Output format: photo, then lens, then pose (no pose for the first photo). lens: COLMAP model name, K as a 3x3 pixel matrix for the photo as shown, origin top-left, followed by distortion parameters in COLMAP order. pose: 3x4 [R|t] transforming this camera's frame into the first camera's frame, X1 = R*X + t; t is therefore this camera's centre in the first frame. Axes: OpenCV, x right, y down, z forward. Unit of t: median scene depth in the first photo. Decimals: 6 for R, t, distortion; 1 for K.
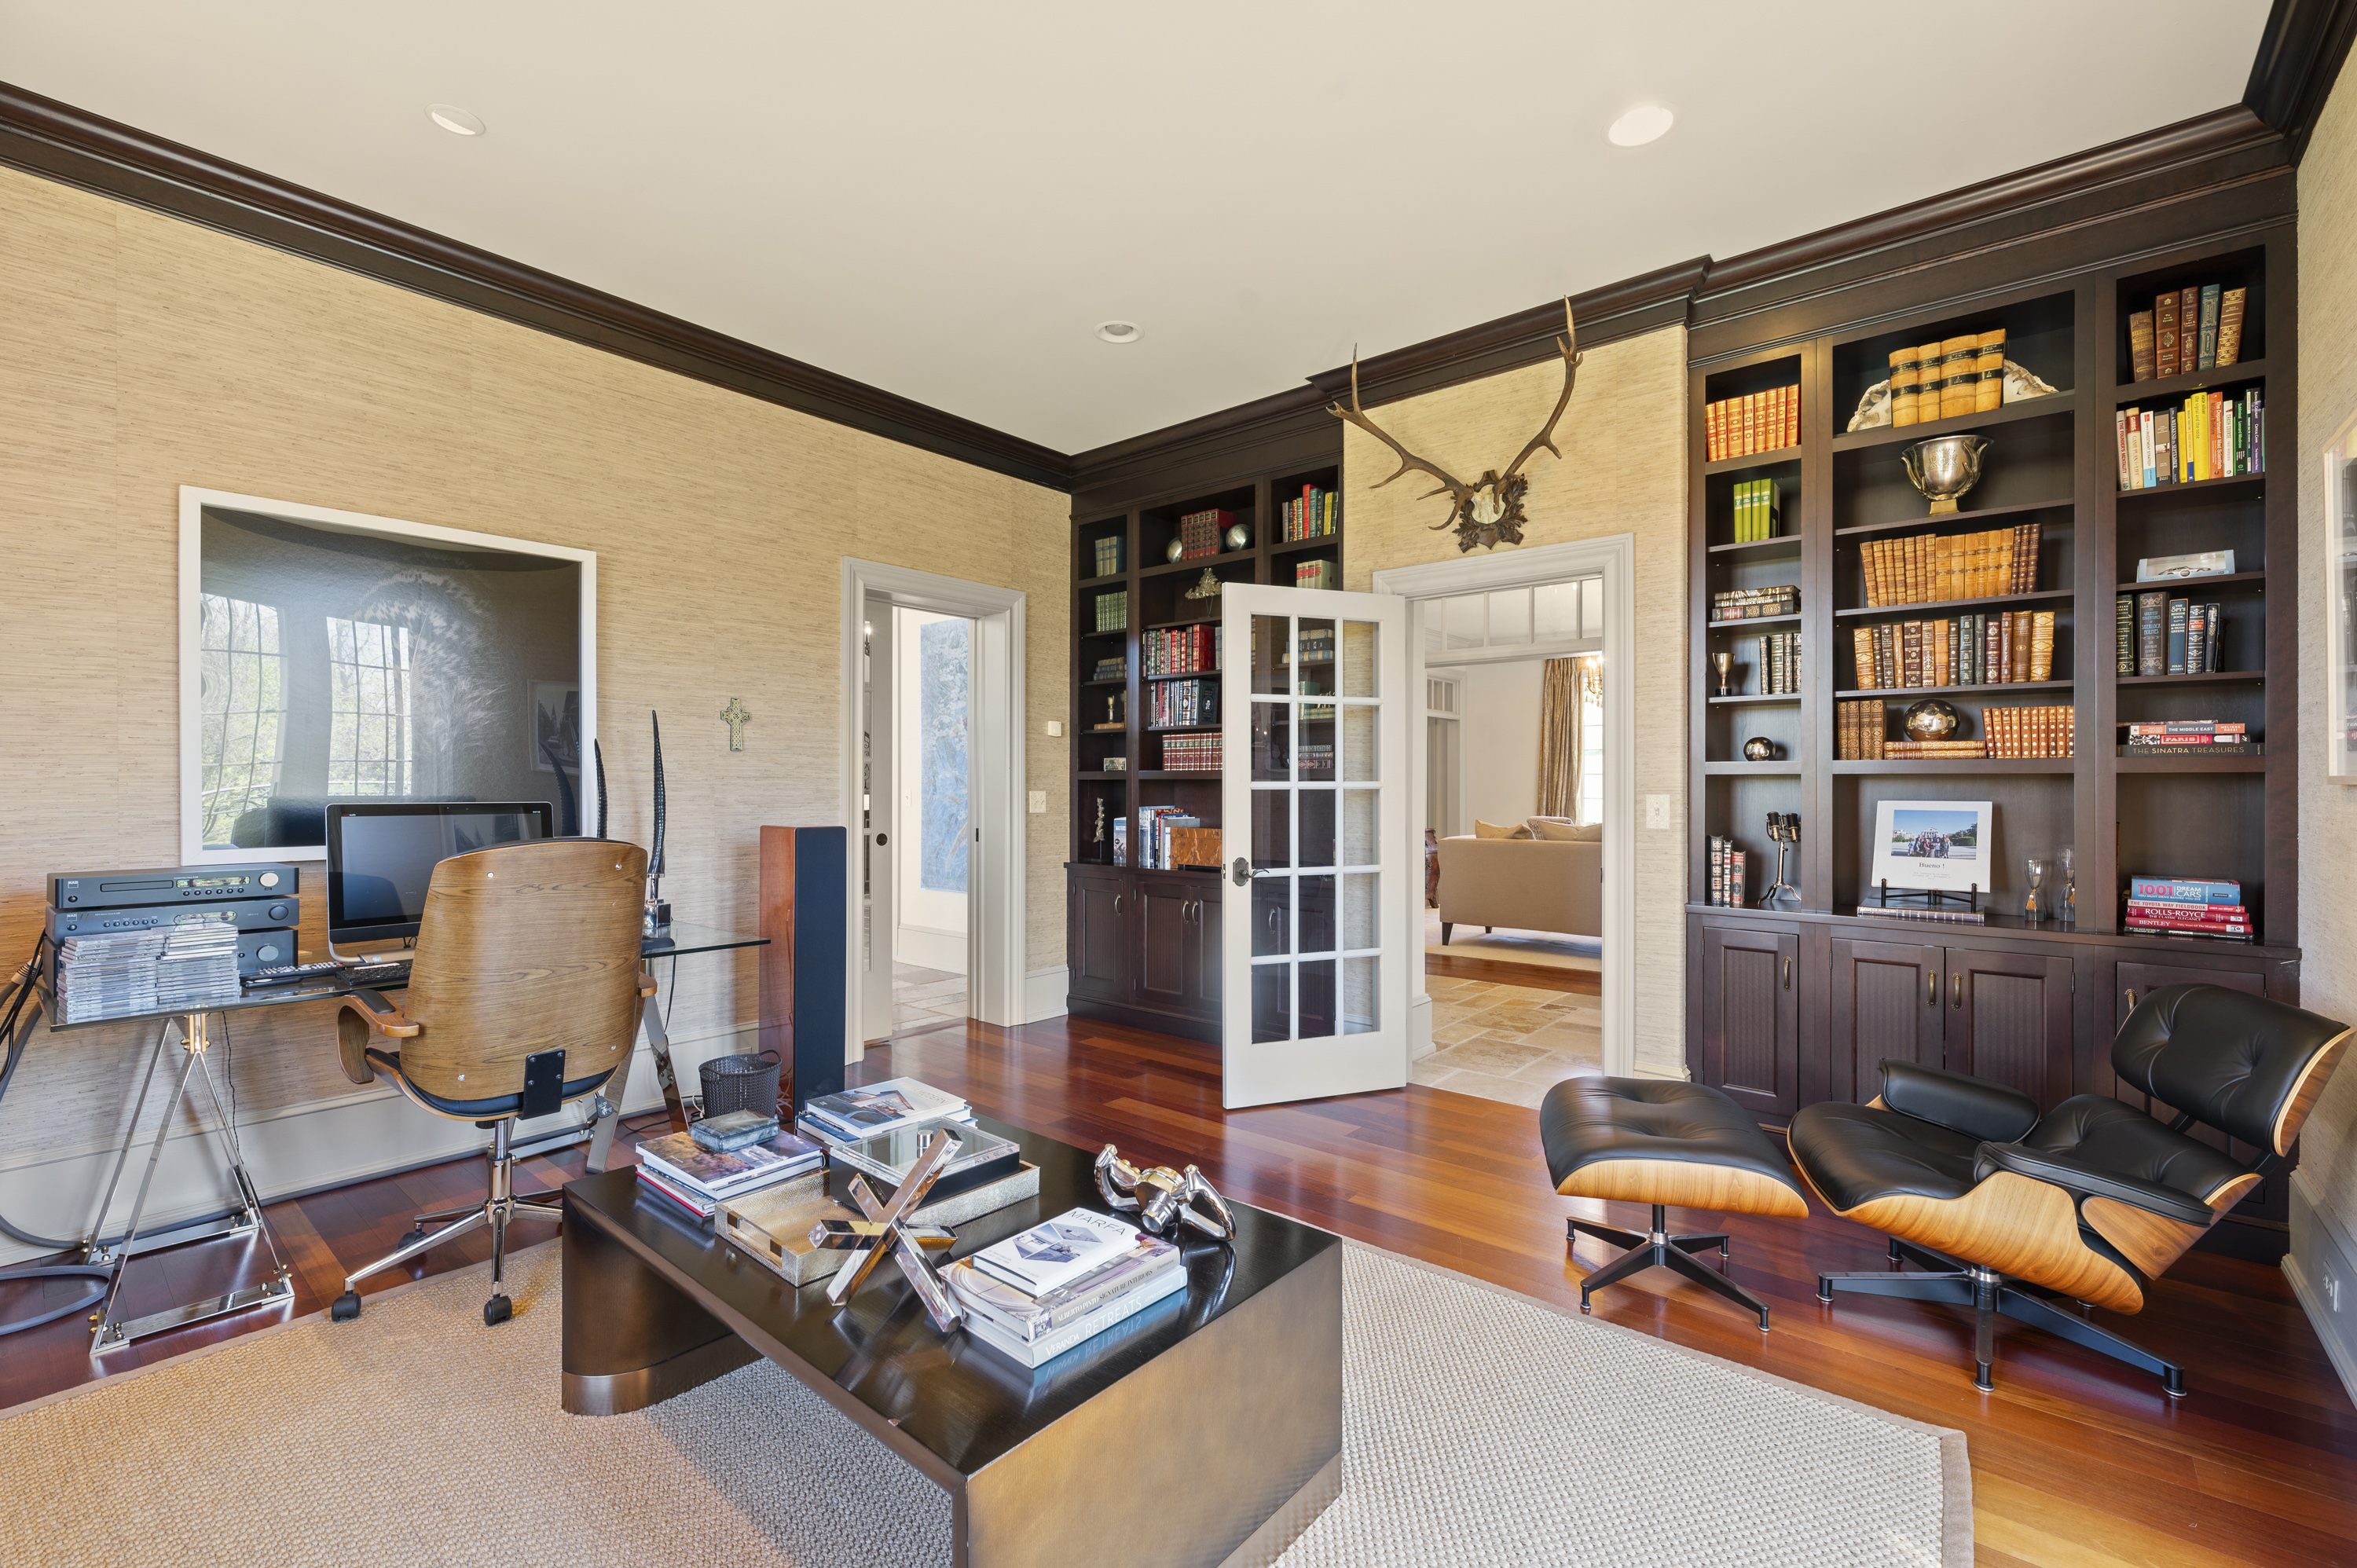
lens RADIAL K [[1032.0, 0, 1170.1], [0, 1032.0, 792.9], [0, 0, 1]] dist [-0.000229, 0.000092]
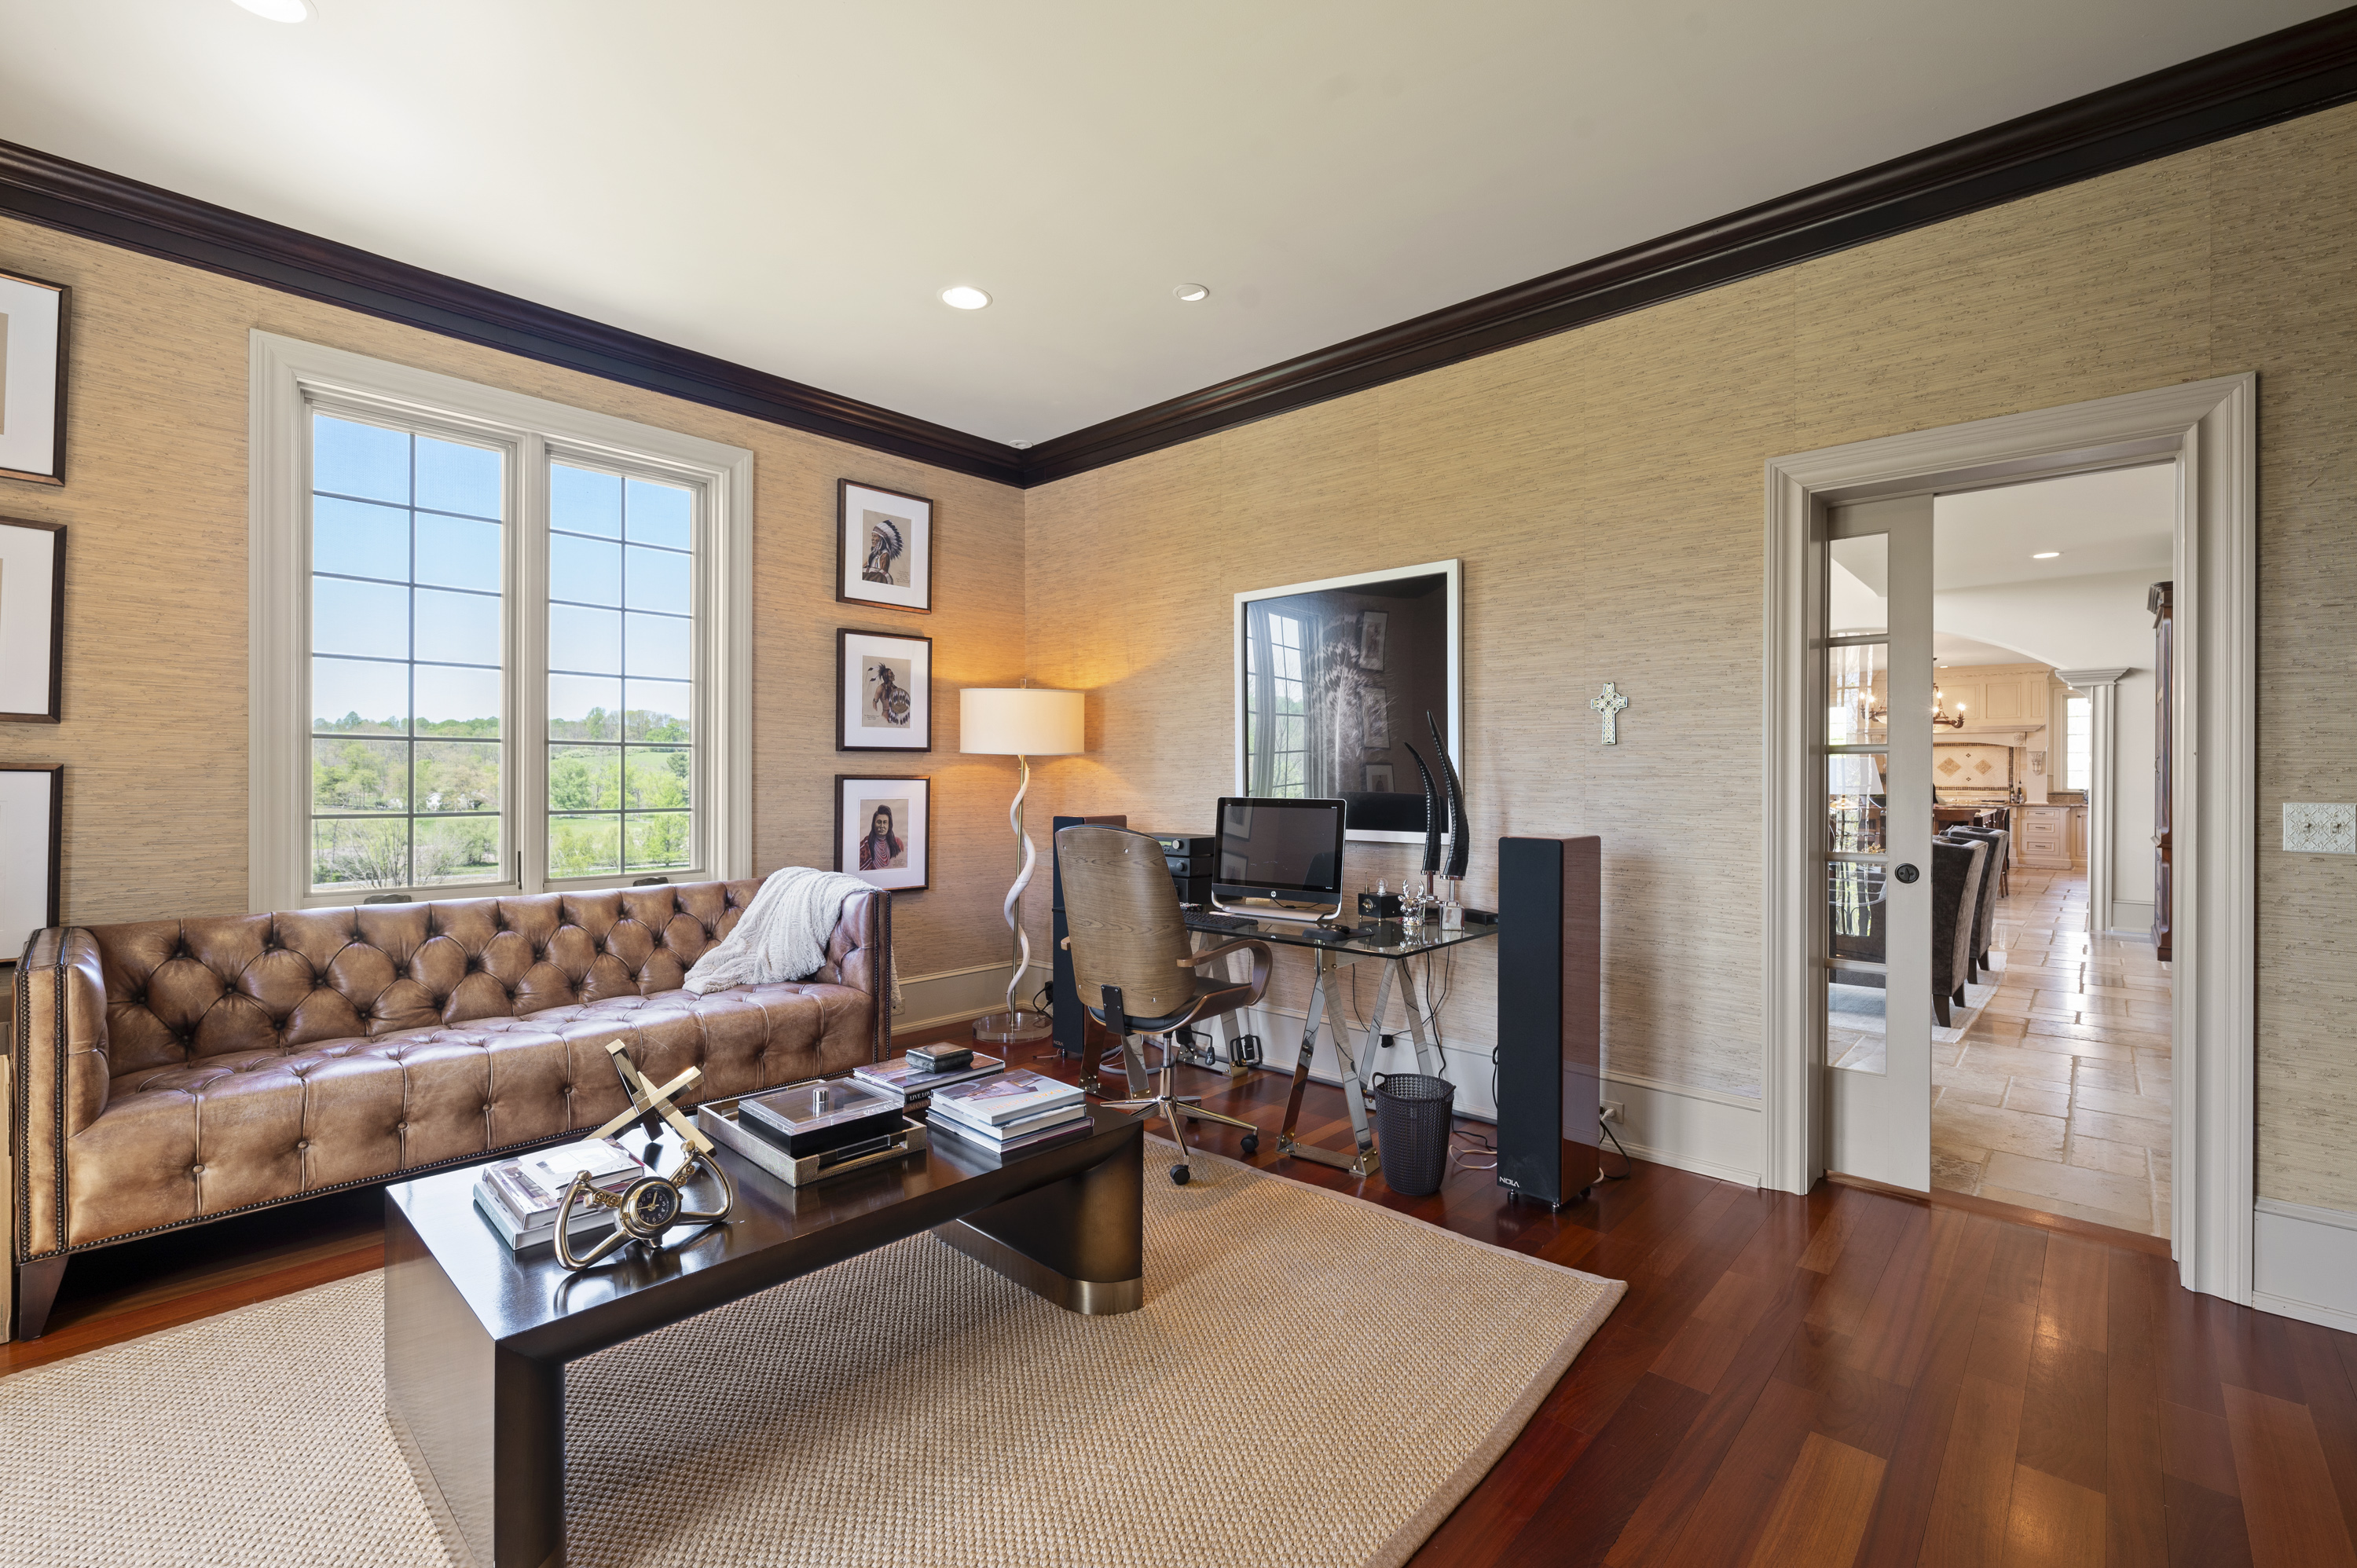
lens RADIAL K [[1032.0, 0, 1171.3], [0, 1032.0, 770.8], [0, 0, 1]] dist [-0.000229, 0.000092]
pose [[-0.051123, 0.000523, -0.998692, 0.465495], [-0.002399, 0.999997, 0.000647, -0.020286], [0.998689, 0.002429, -0.051122, 0.727105]]
